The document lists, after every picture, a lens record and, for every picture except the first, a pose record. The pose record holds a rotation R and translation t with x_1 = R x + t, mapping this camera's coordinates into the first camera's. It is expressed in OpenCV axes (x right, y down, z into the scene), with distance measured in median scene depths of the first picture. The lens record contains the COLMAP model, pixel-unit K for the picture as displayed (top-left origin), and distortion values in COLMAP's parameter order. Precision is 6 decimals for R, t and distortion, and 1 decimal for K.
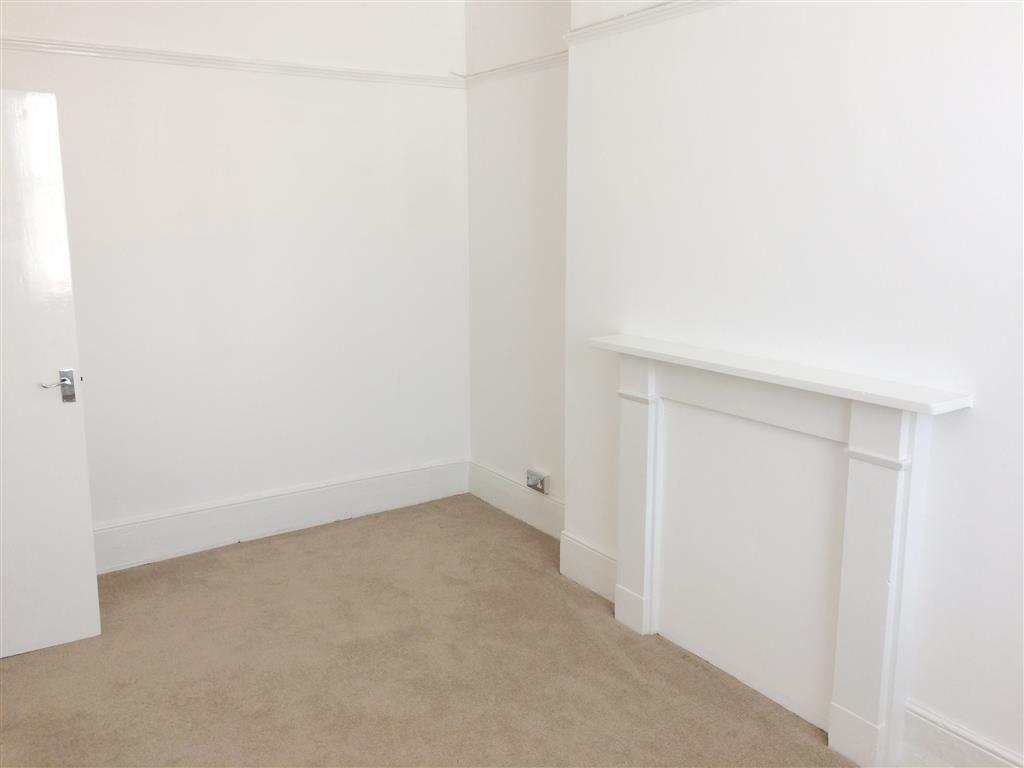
lens RADIAL K [[868.2, 0, 512.0], [0, 868.2, 384.0], [0, 0, 1]] dist [0.094787, -0.124849]
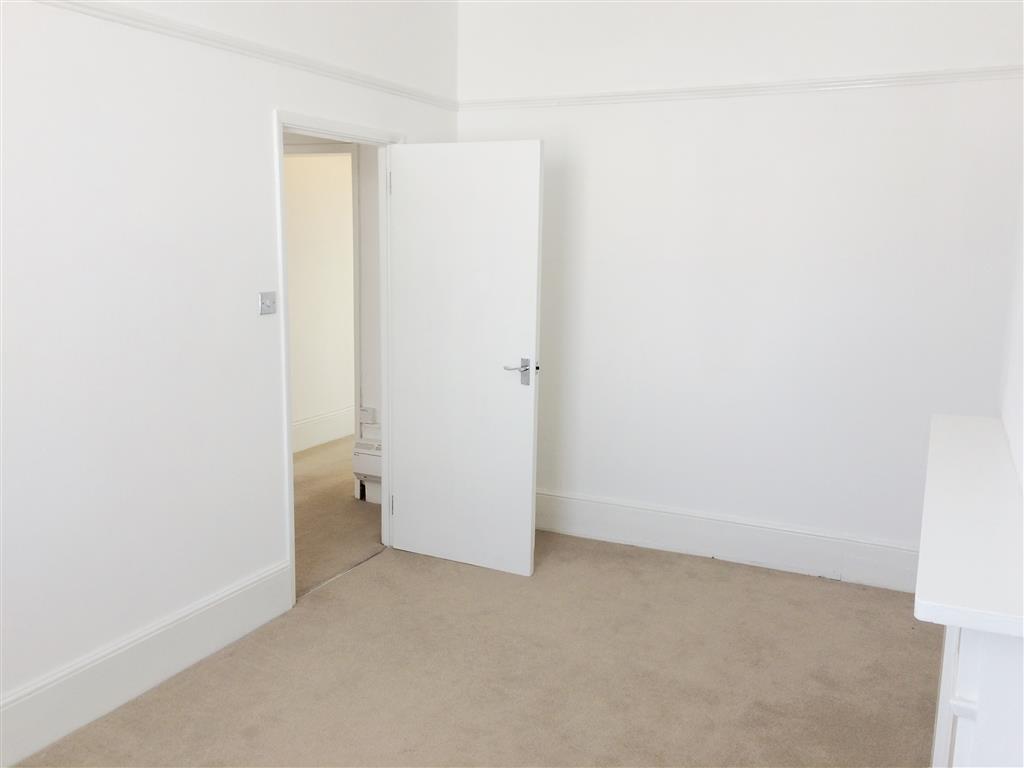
lens RADIAL K [[868.2, 0, 512.0], [0, 868.2, 384.0], [0, 0, 1]] dist [0.094787, -0.124849]
pose [[0.509871, 0.158081, -0.845602, 0.401782], [-0.182911, 0.980416, 0.072995, -0.049676], [0.840580, 0.117452, 0.528800, 0.246506]]
